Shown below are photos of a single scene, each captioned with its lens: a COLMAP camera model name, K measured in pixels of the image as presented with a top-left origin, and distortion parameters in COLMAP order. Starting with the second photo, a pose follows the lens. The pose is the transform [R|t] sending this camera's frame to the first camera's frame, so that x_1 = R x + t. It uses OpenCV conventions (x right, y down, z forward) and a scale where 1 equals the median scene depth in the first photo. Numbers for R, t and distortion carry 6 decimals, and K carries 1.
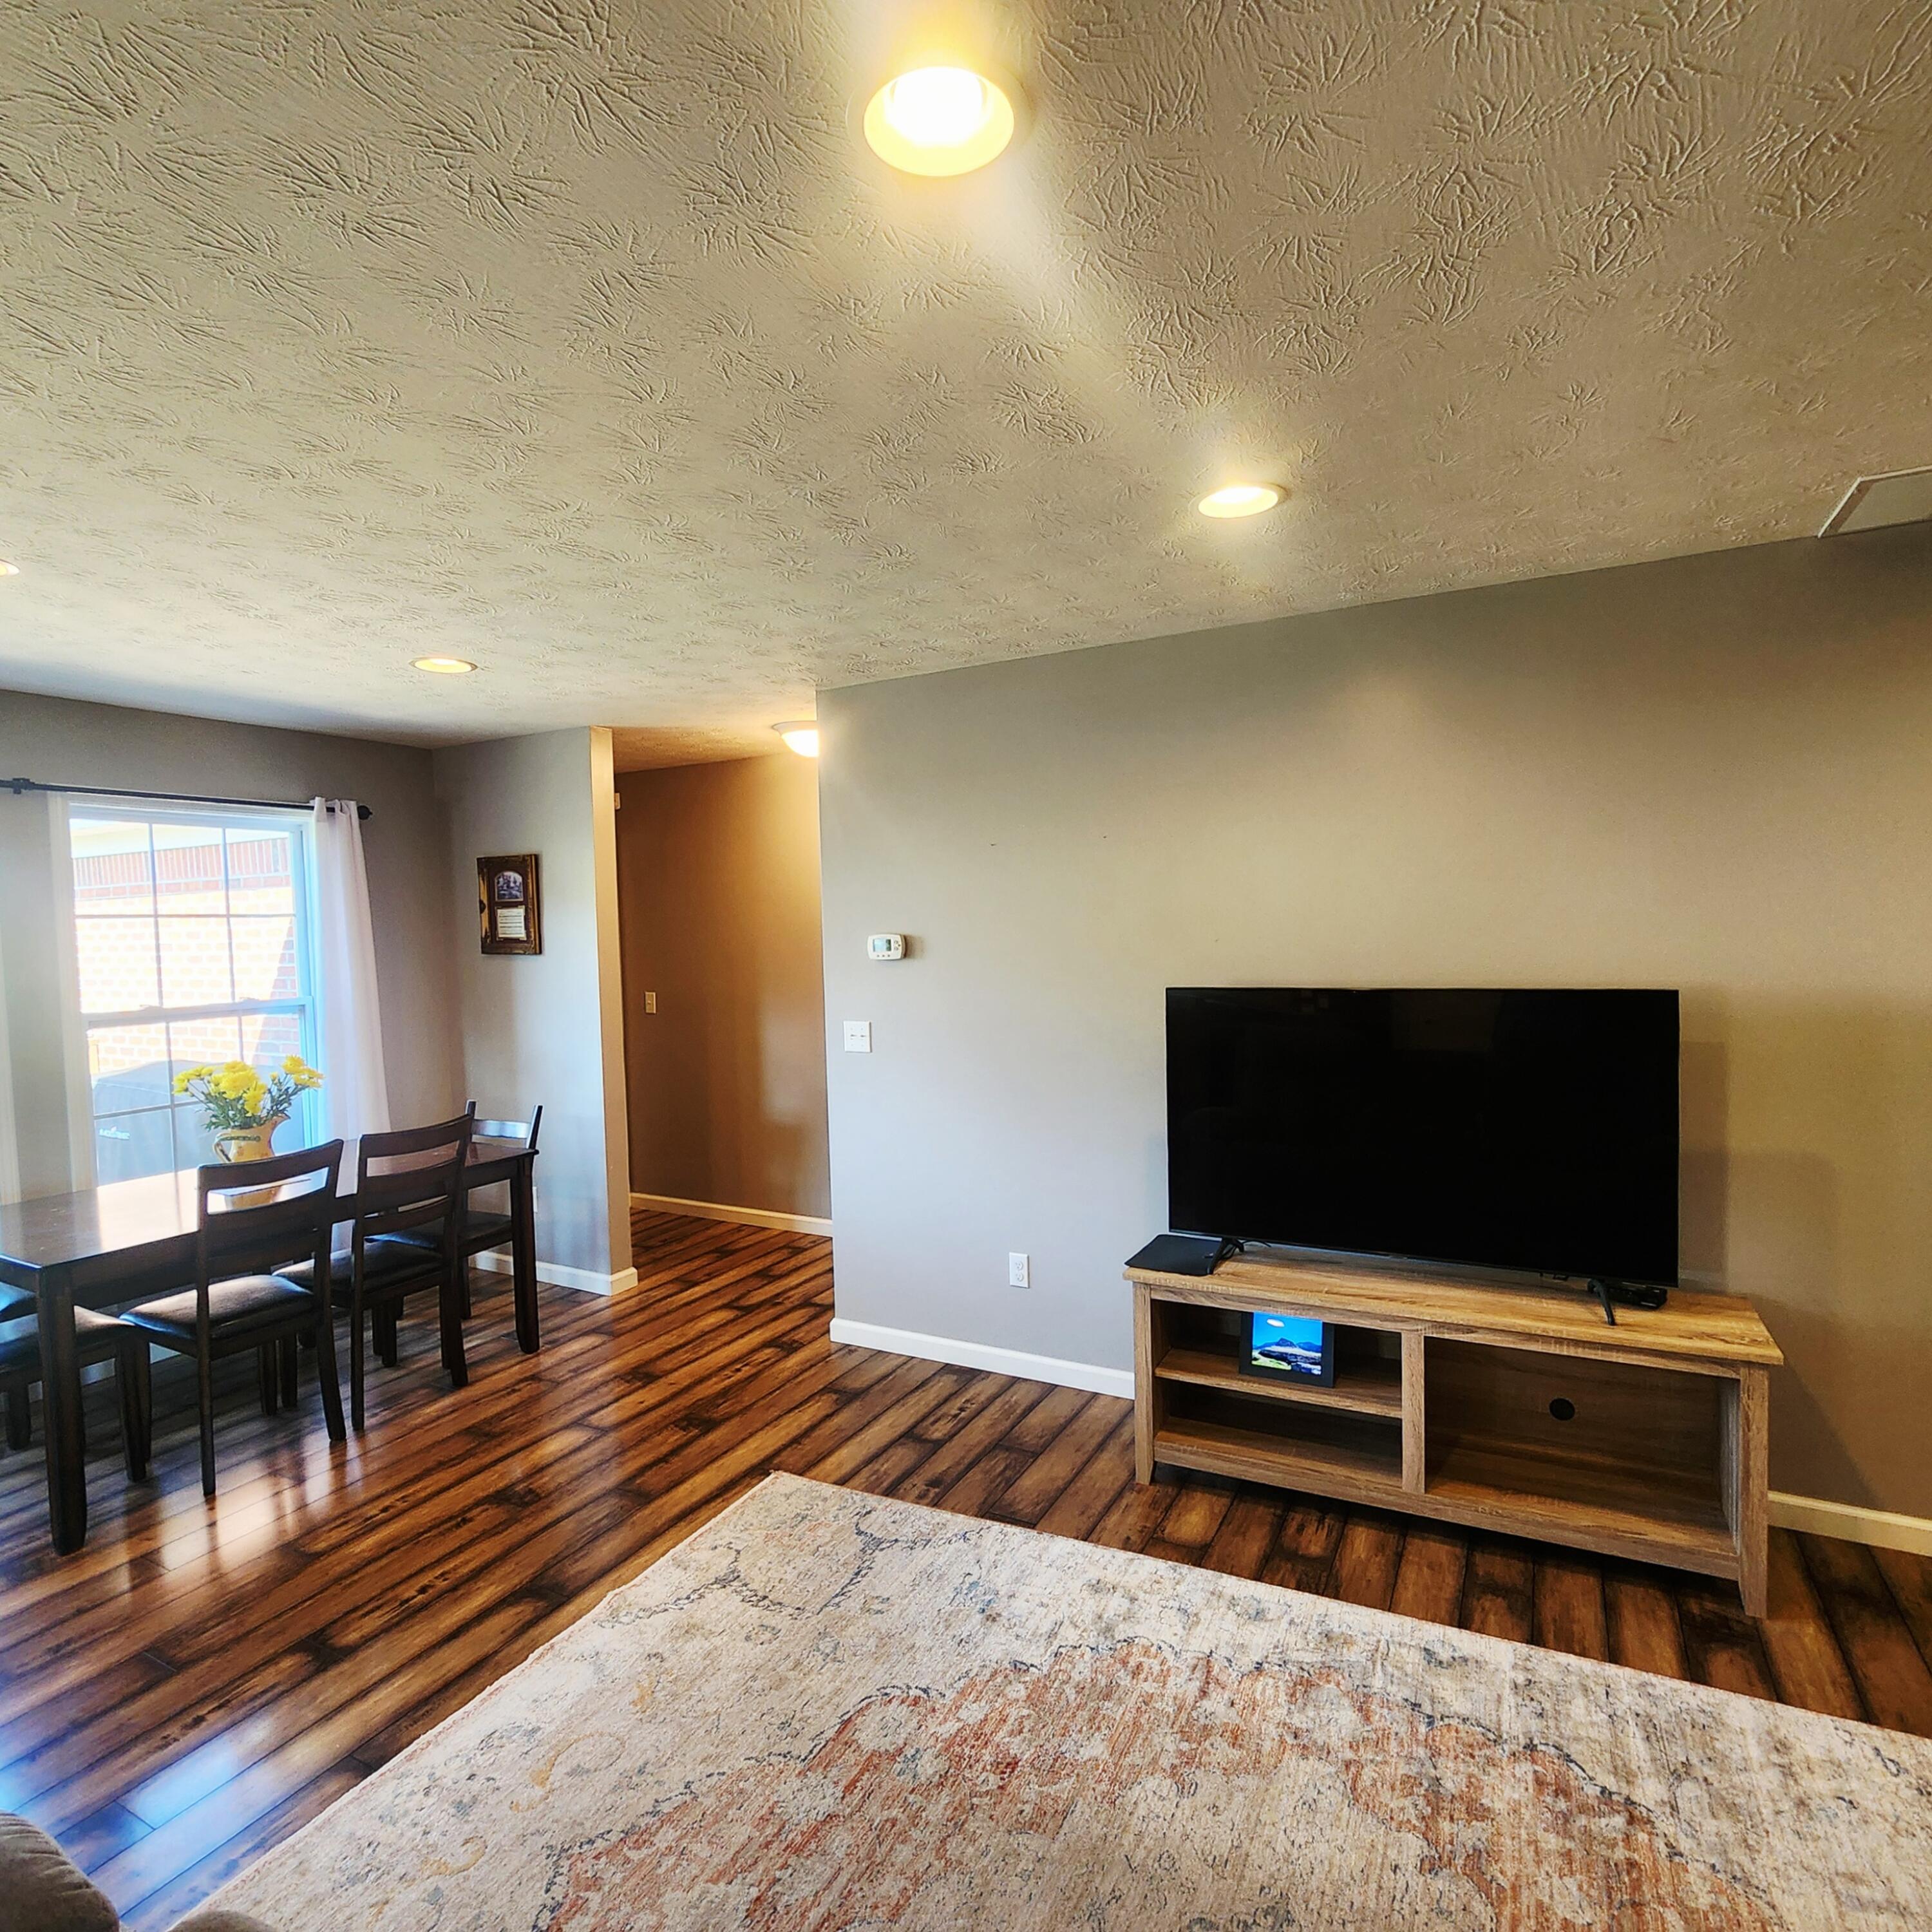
lens RADIAL K [[1055.8, 0, 969.0], [0, 1055.8, 977.3], [0, 0, 1]] dist [-0.003408, -0.001193]
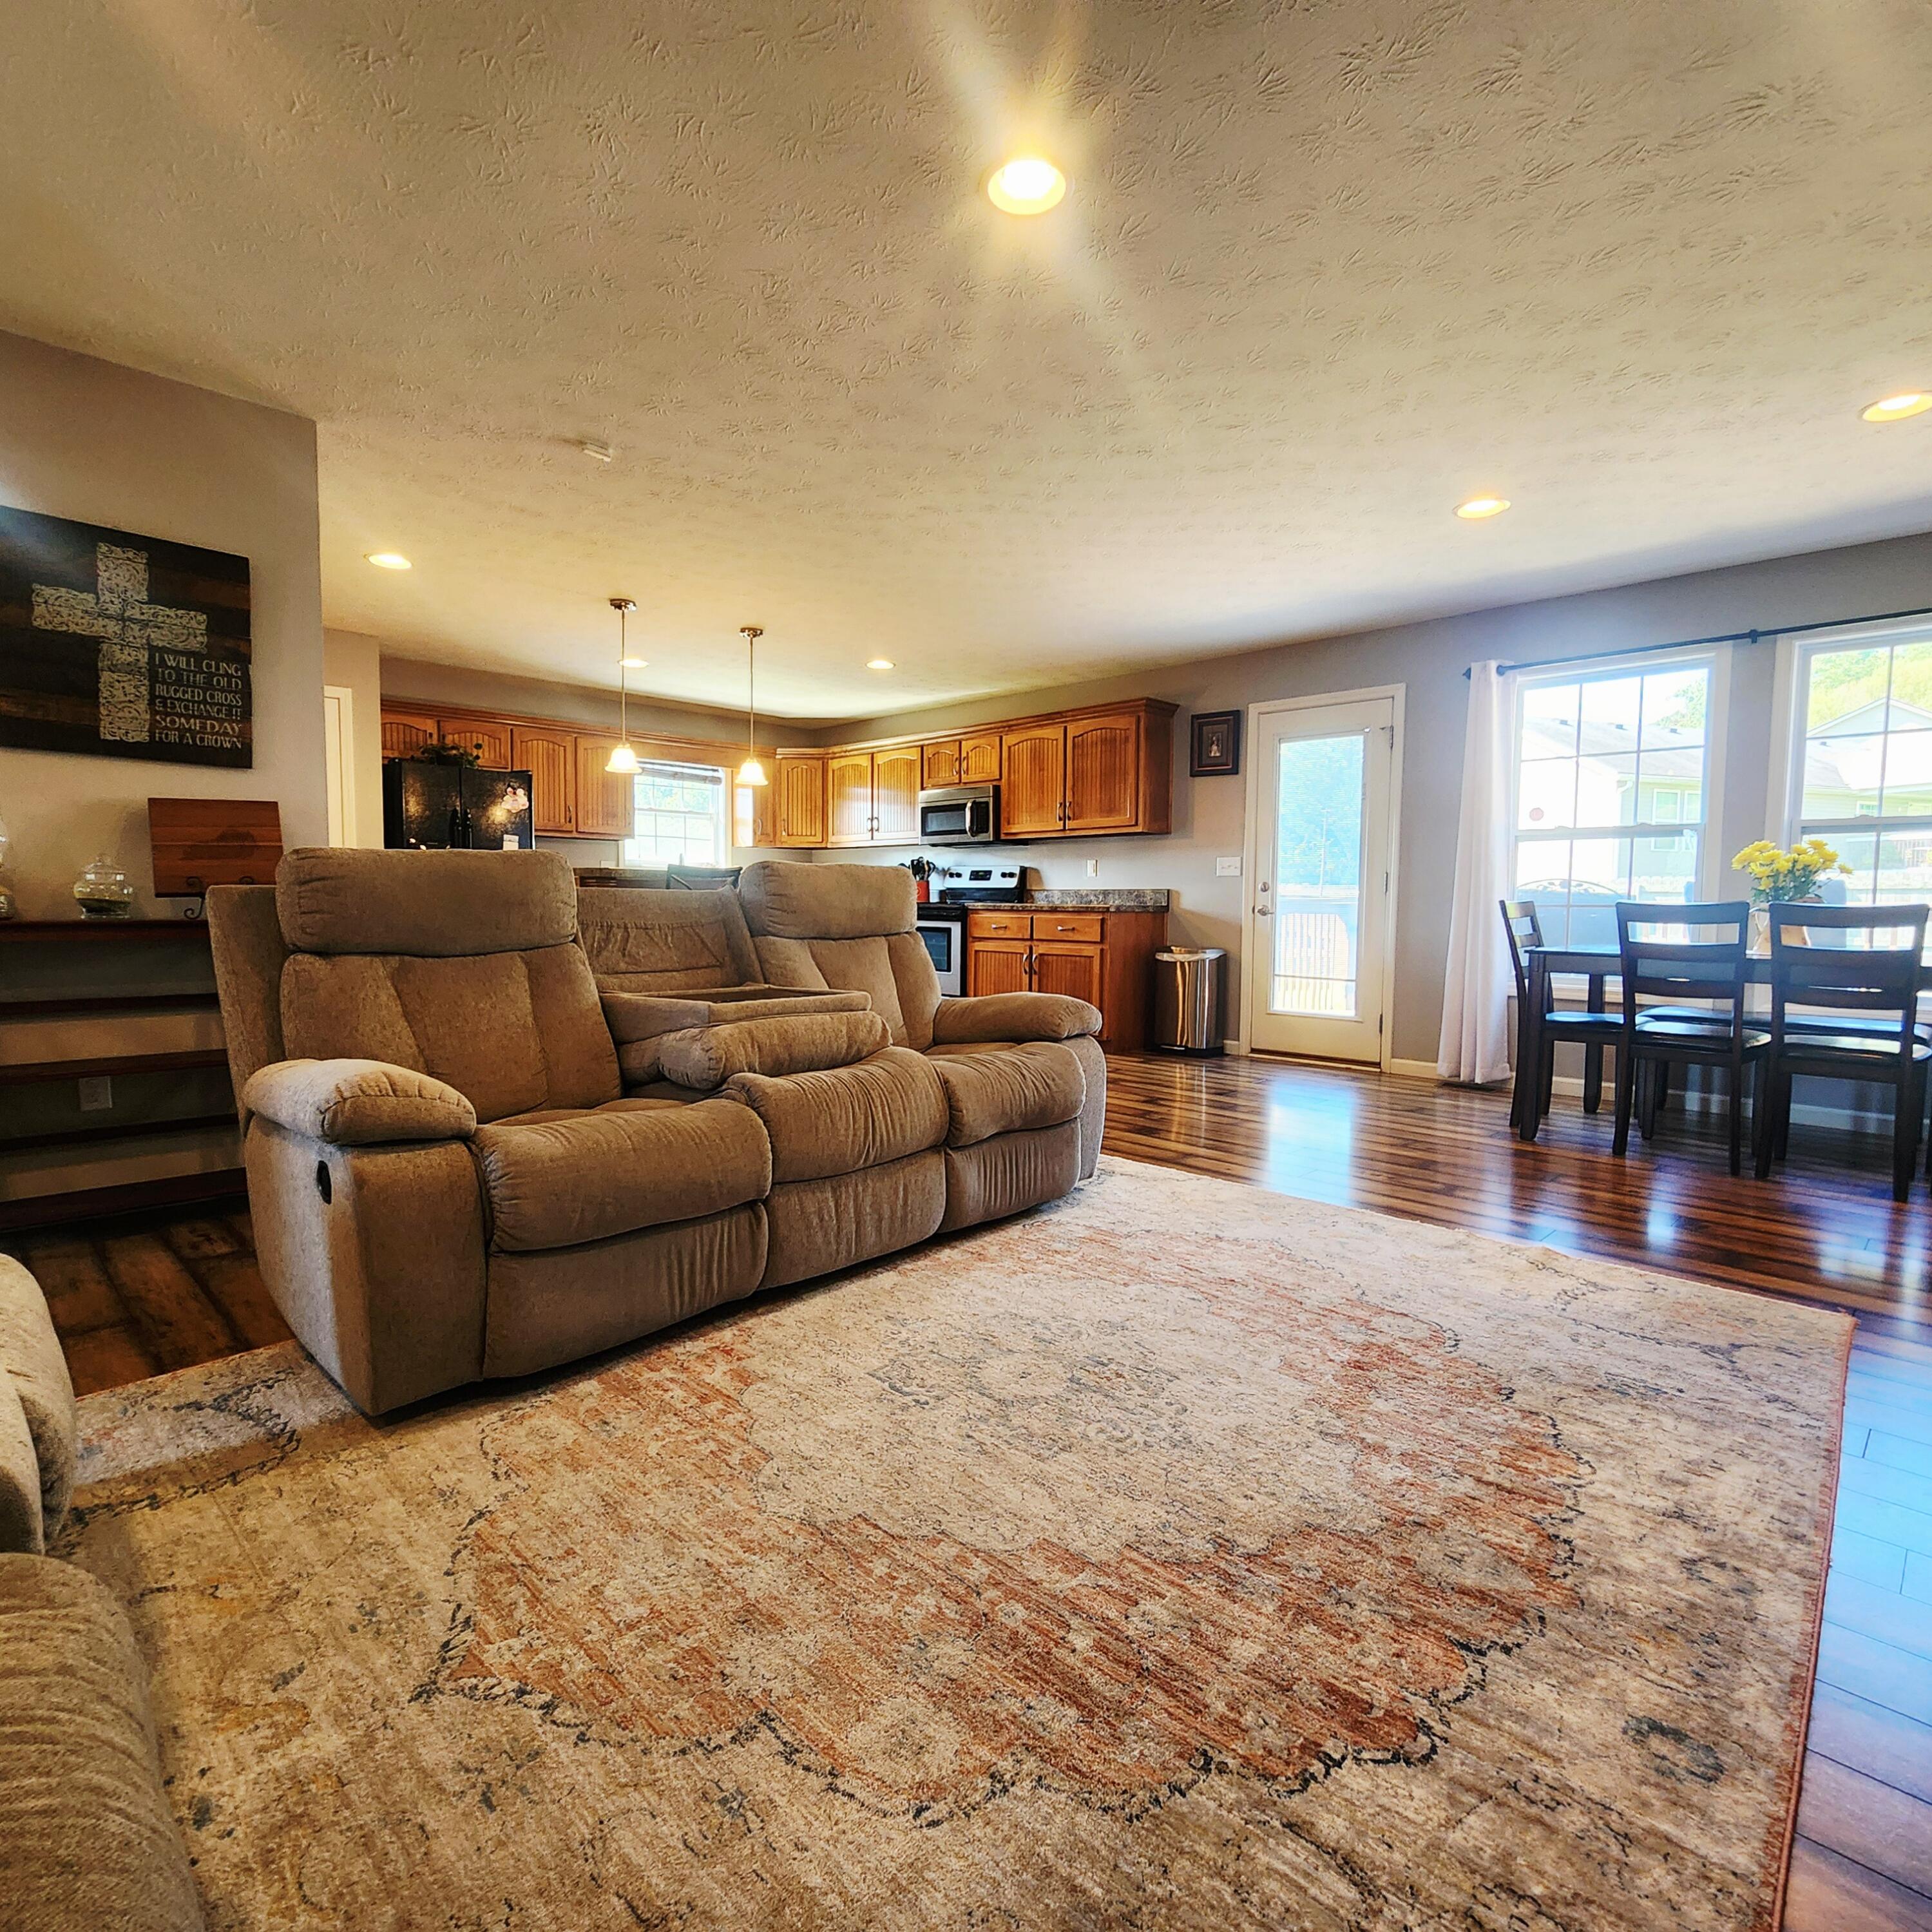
lens RADIAL K [[1055.8, 0, 961.5], [0, 1055.8, 965.2], [0, 0, 1]] dist [-0.003408, -0.001193]
pose [[-0.294196, 0.081293, -0.952282, 0.682857], [-0.051454, 0.993584, 0.100715, 0.147137], [0.954359, 0.078628, -0.288125, 0.520270]]
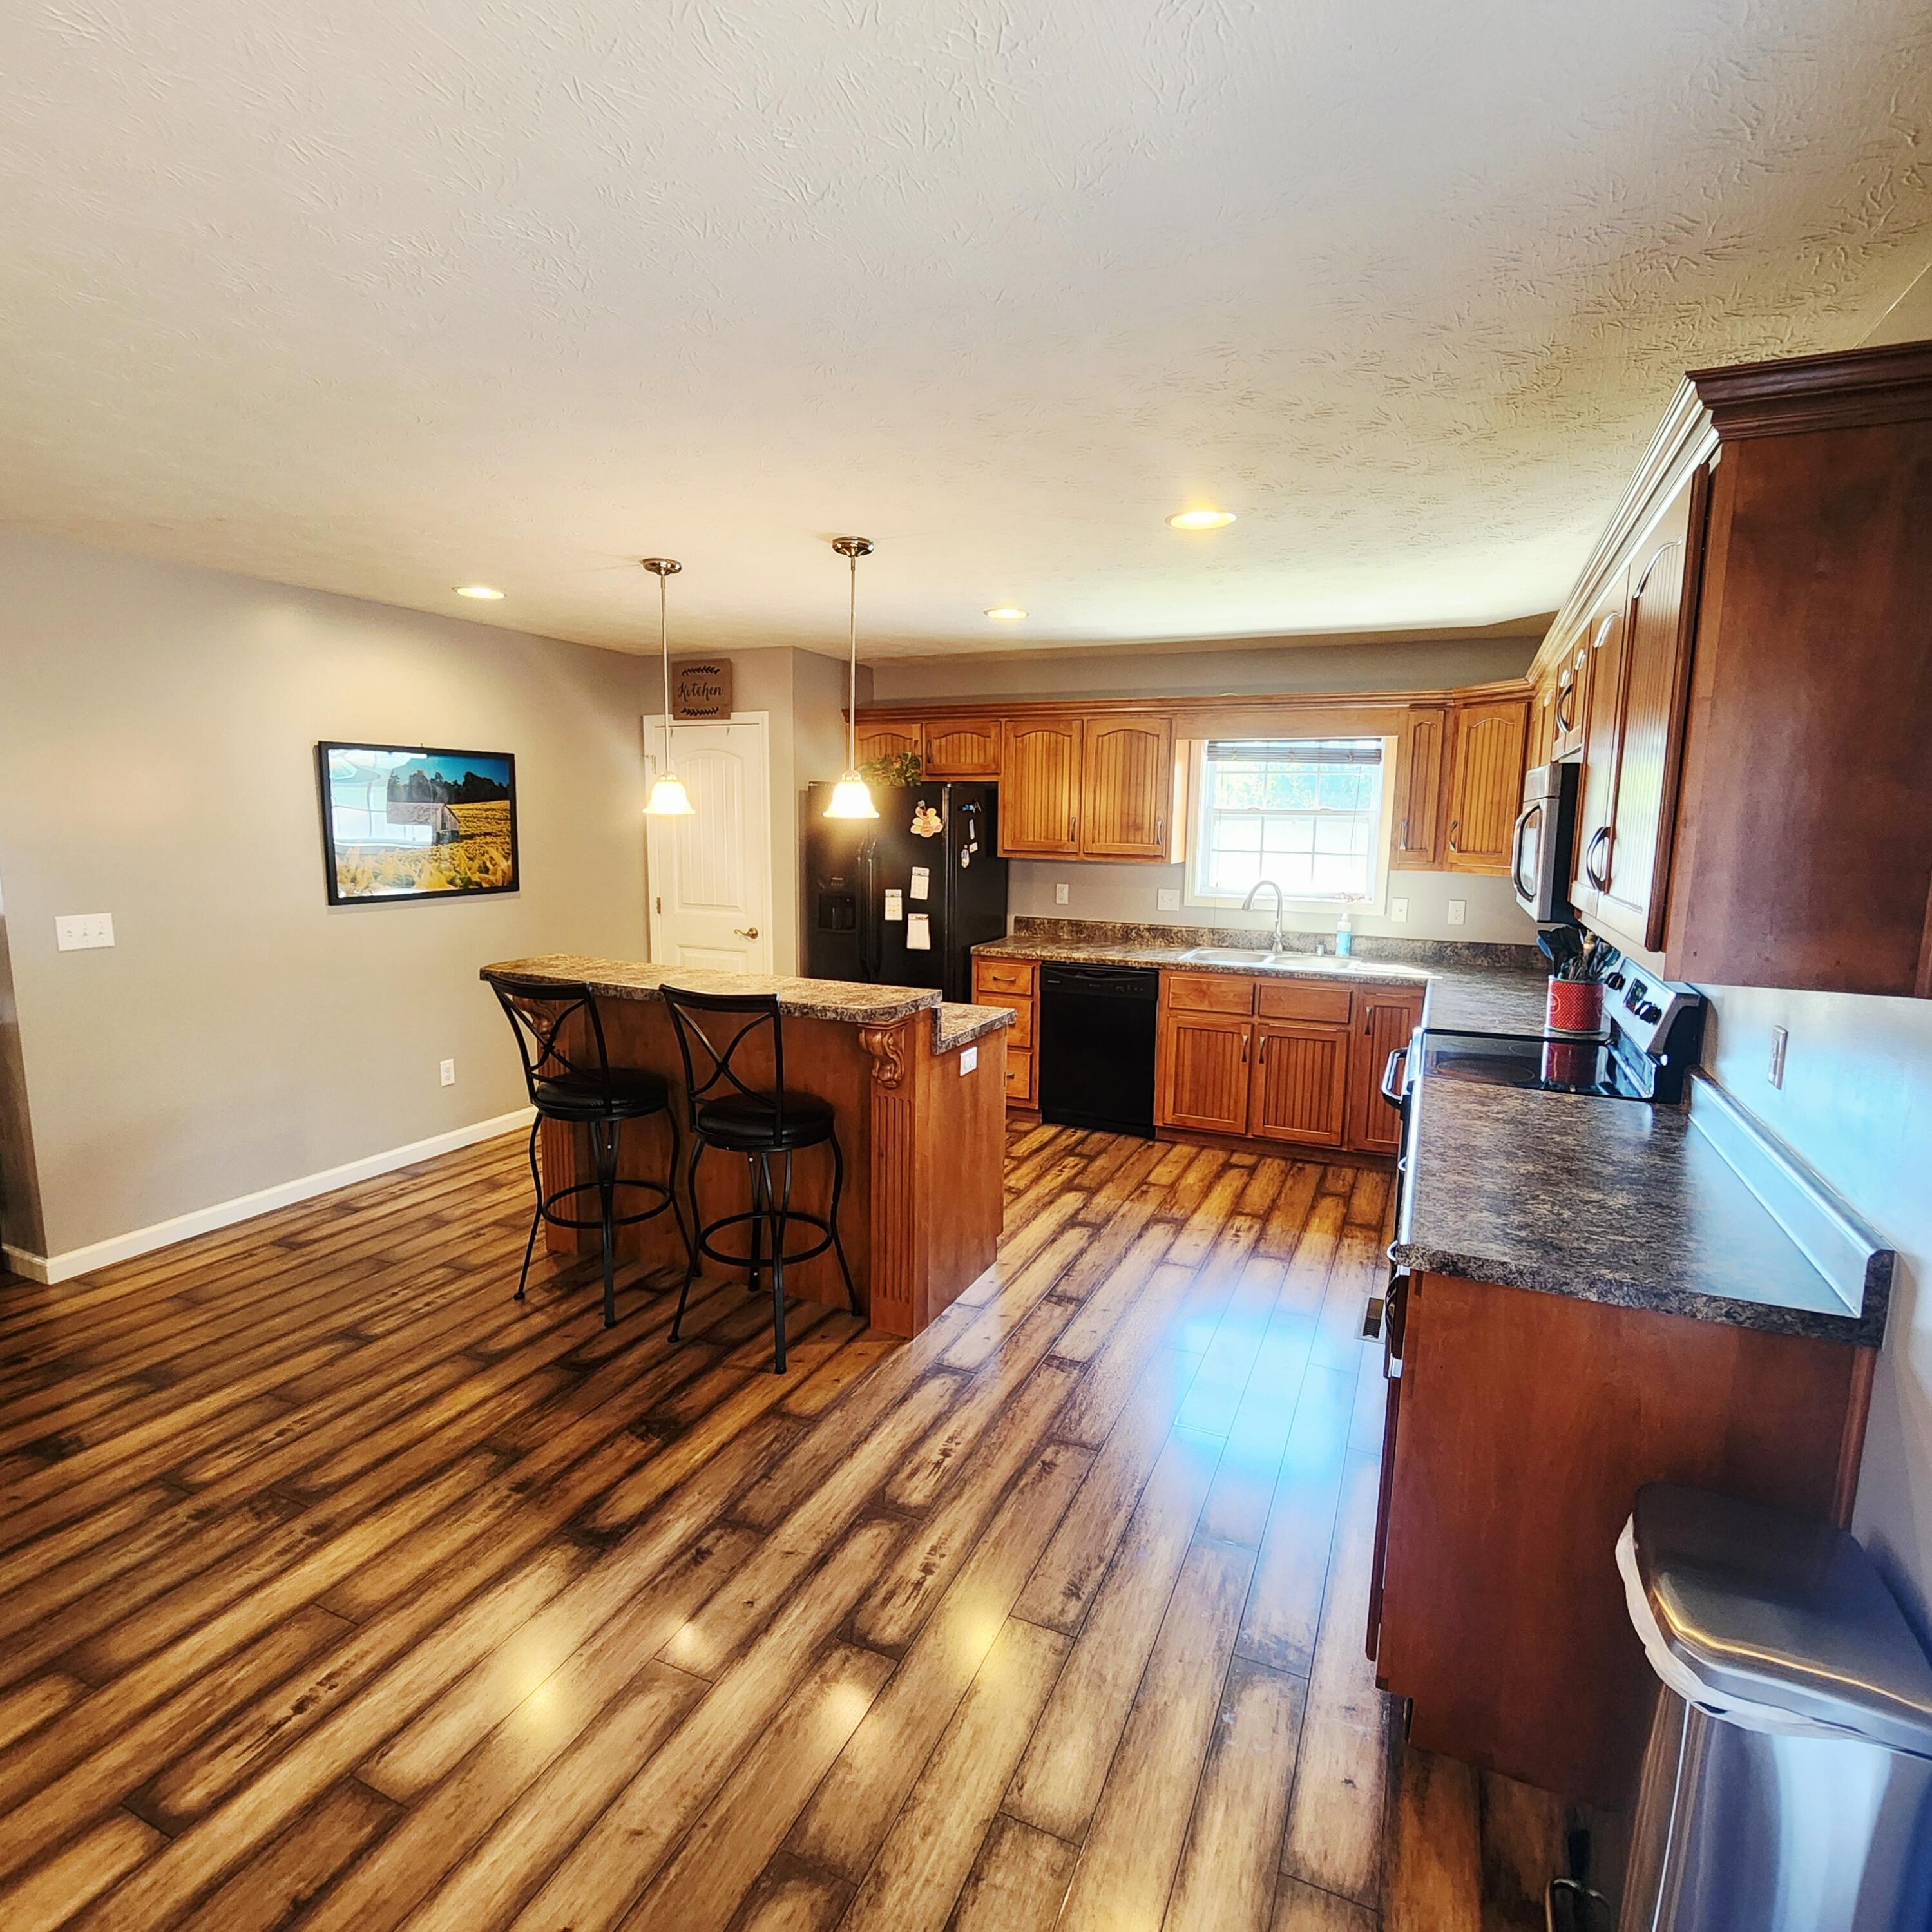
lens RADIAL K [[1055.8, 0, 969.1], [0, 1055.8, 964.5], [0, 0, 1]] dist [-0.003408, -0.001193]
pose [[-0.997524, 0.020452, -0.067282, -0.994313], [0.006984, 0.980856, 0.194611, -0.019621], [0.069974, 0.193660, -0.978570, 0.681822]]
